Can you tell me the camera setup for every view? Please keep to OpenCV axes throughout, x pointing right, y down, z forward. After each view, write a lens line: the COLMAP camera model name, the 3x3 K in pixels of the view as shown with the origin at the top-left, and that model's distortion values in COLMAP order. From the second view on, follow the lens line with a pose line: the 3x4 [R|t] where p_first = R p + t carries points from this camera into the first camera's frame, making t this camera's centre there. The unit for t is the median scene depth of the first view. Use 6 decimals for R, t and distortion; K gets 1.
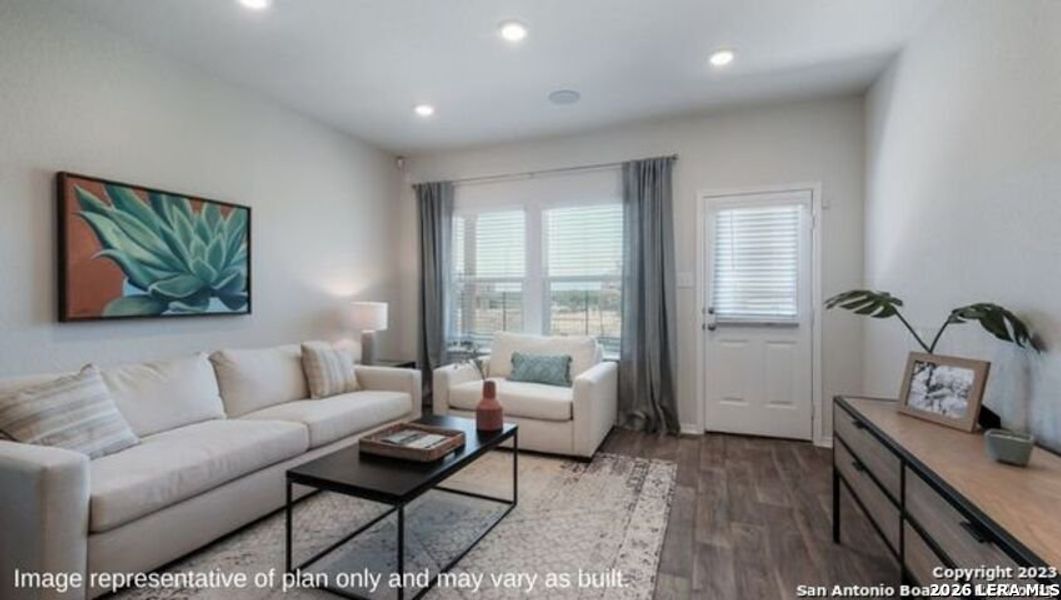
lens RADIAL K [[454.9, 0, 529.0], [0, 454.9, 304.5], [0, 0, 1]] dist [0.001131, 0.000267]
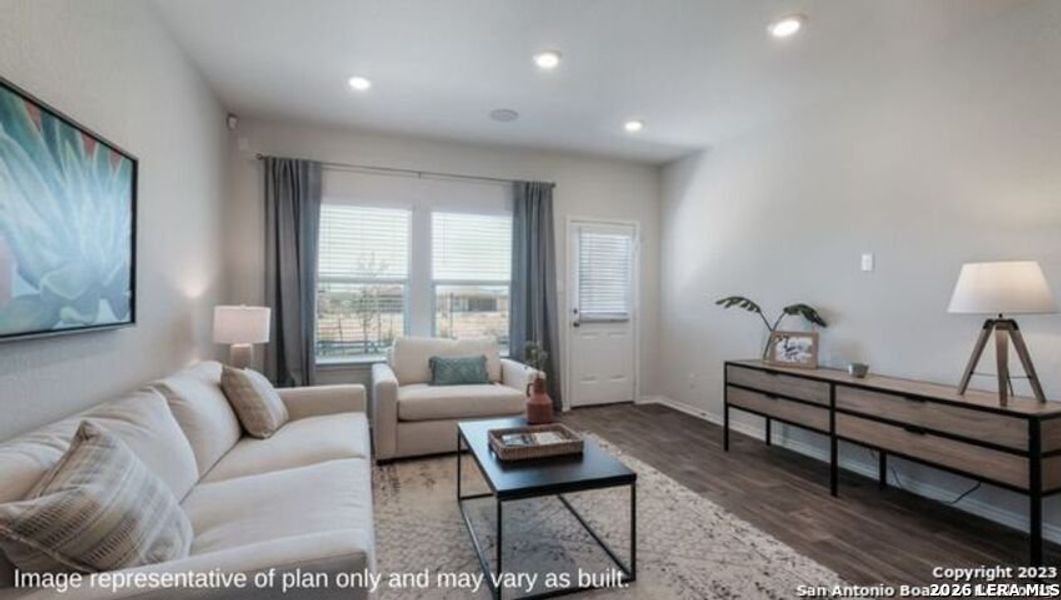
lens RADIAL K [[454.9, 0, 529.0], [0, 454.9, 304.5], [0, 0, 1]] dist [0.001131, 0.000267]
pose [[0.752149, -0.004616, 0.658977, -0.662621], [0.007725, 0.999969, -0.001812, -0.003848], [-0.658947, 0.006454, 0.752161, 0.166850]]
